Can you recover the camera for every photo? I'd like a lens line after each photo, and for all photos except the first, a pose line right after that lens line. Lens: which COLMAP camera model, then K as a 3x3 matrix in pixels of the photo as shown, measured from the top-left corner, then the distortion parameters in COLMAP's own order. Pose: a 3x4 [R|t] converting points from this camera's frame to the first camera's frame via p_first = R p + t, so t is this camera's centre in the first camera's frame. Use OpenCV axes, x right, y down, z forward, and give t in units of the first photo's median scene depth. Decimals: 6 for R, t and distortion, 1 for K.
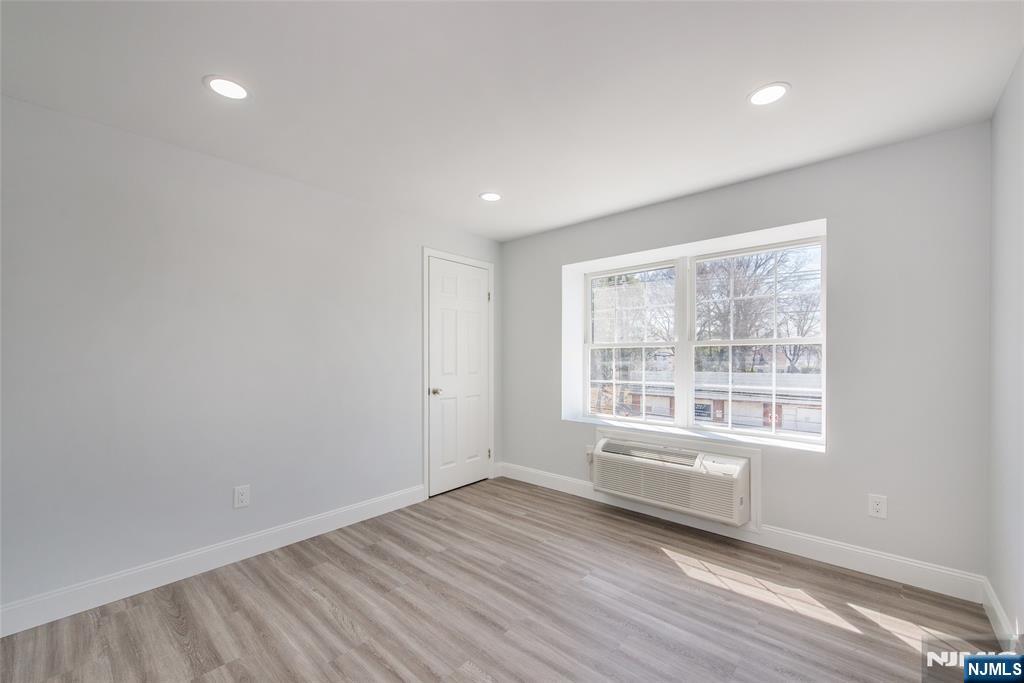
lens RADIAL K [[416.0, 0, 520.8], [0, 416.0, 367.9], [0, 0, 1]] dist [0.005917, -0.000817]
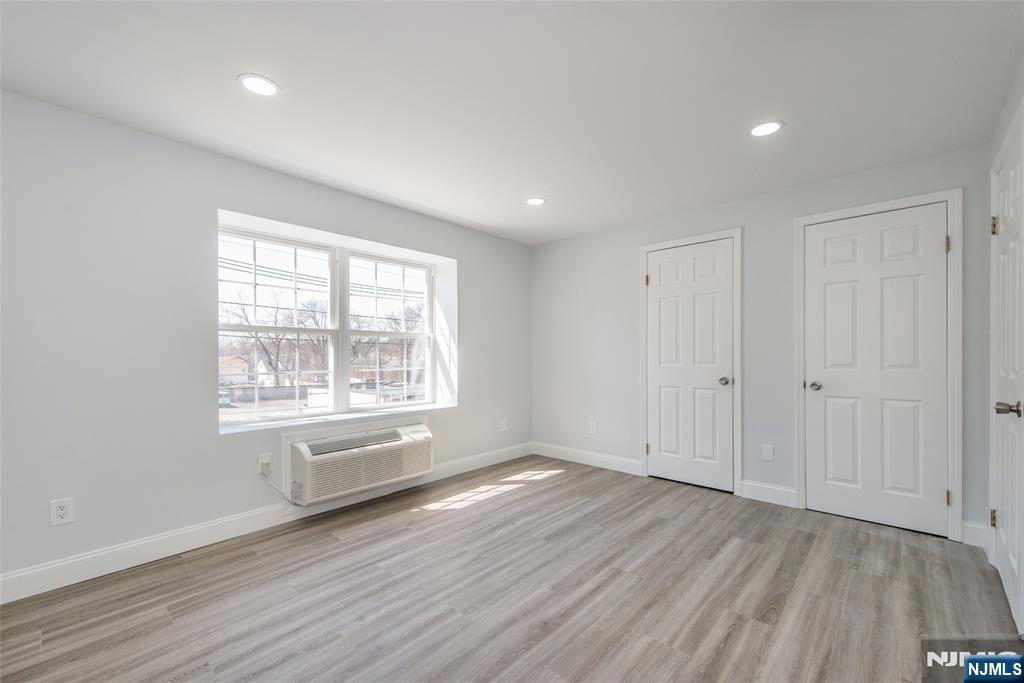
lens RADIAL K [[416.0, 0, 514.8], [0, 416.0, 352.0], [0, 0, 1]] dist [0.005917, -0.000817]
pose [[0.046001, -0.016431, 0.998806, -0.659545], [0.007825, 0.999840, 0.016087, -0.021552], [-0.998911, 0.007075, 0.046123, 0.576559]]
